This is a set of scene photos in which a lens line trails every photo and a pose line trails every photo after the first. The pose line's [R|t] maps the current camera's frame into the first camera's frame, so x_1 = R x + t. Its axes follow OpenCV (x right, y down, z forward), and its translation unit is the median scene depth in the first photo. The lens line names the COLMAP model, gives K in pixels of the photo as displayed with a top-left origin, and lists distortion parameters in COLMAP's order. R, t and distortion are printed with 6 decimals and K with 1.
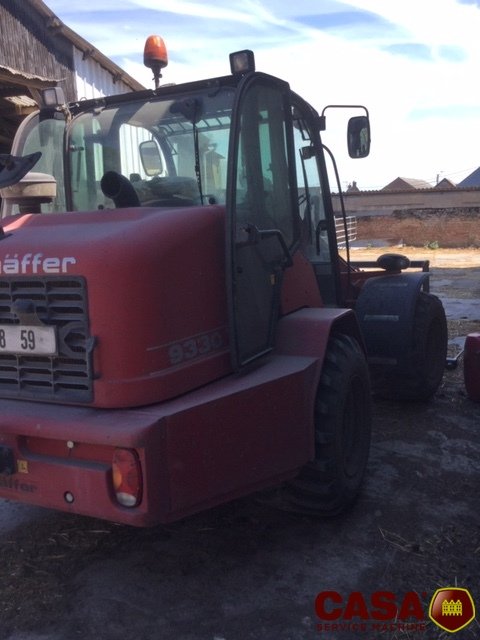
lens RADIAL K [[573.5, 0, 240.0], [0, 573.5, 320.0], [0, 0, 1]] dist [0.005936, 0.001828]
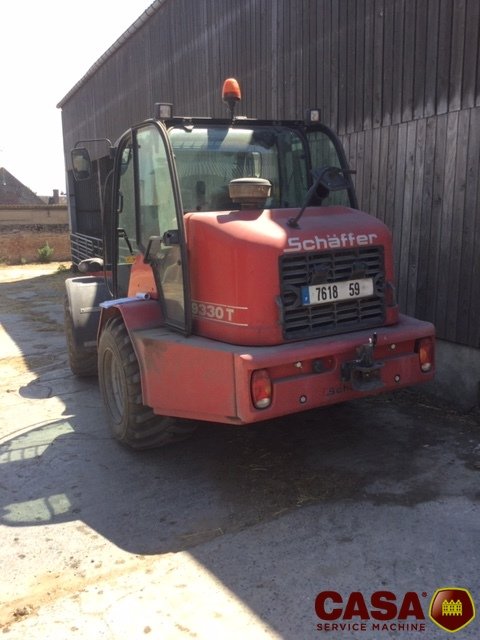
lens RADIAL K [[573.5, 0, 240.0], [0, 573.5, 320.0], [0, 0, 1]] dist [0.005936, 0.001828]
pose [[0.605056, -0.127227, 0.785952, -1.760591], [0.155941, 0.986968, 0.039717, 0.007237], [-0.780763, 0.098531, 0.617010, 0.304186]]
